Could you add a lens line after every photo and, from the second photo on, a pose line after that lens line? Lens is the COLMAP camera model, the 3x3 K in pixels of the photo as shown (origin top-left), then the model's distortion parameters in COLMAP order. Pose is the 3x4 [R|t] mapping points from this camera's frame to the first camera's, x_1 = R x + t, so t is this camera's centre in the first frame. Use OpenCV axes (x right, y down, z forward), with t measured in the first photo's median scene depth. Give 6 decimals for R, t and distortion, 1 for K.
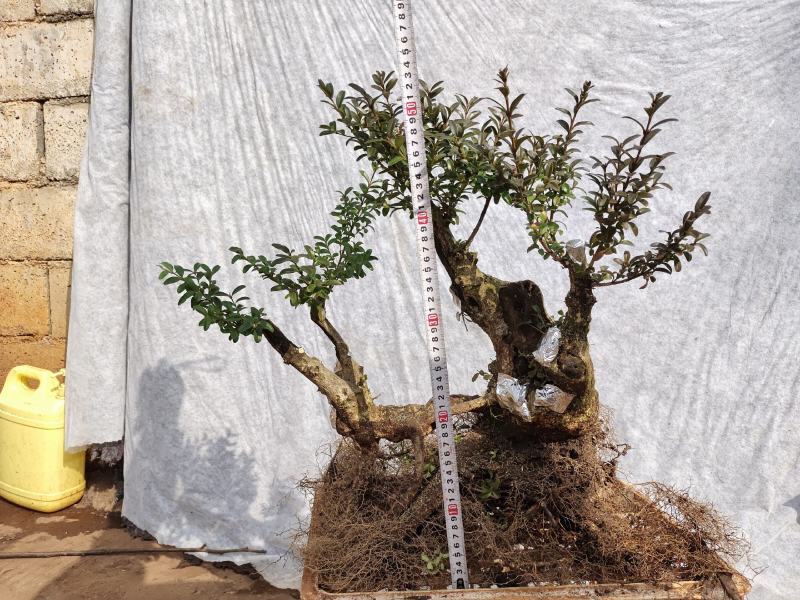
lens RADIAL K [[651.7, 0, 400.0], [0, 651.7, 300.0], [0, 0, 1]] dist [-0.011362, -0.014340]
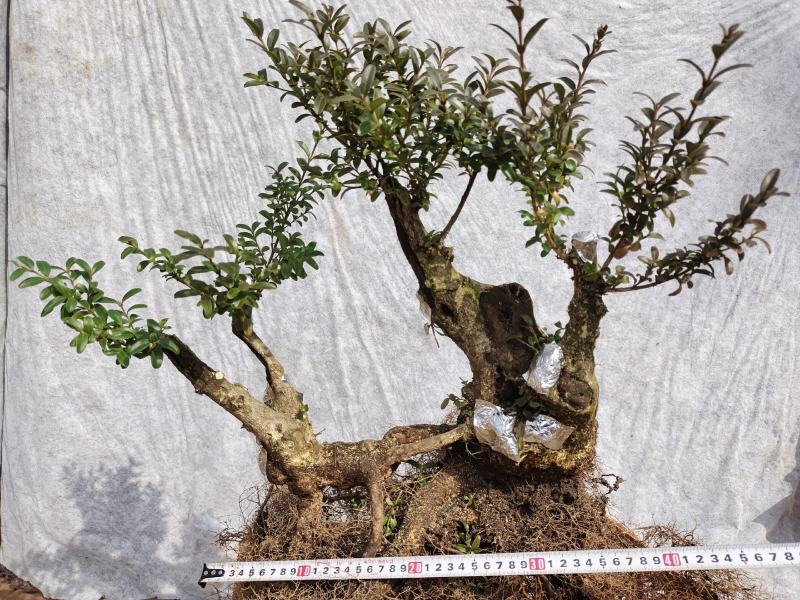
lens RADIAL K [[640.9, 0, 417.6], [0, 640.9, 300.5], [0, 0, 1]] dist [0.007310, -0.013817]
pose [[0.989985, -0.000454, 0.141169, -0.018056], [-0.000197, 0.999989, 0.004597, -0.007386], [-0.141170, -0.004579, 0.989975, 0.142256]]
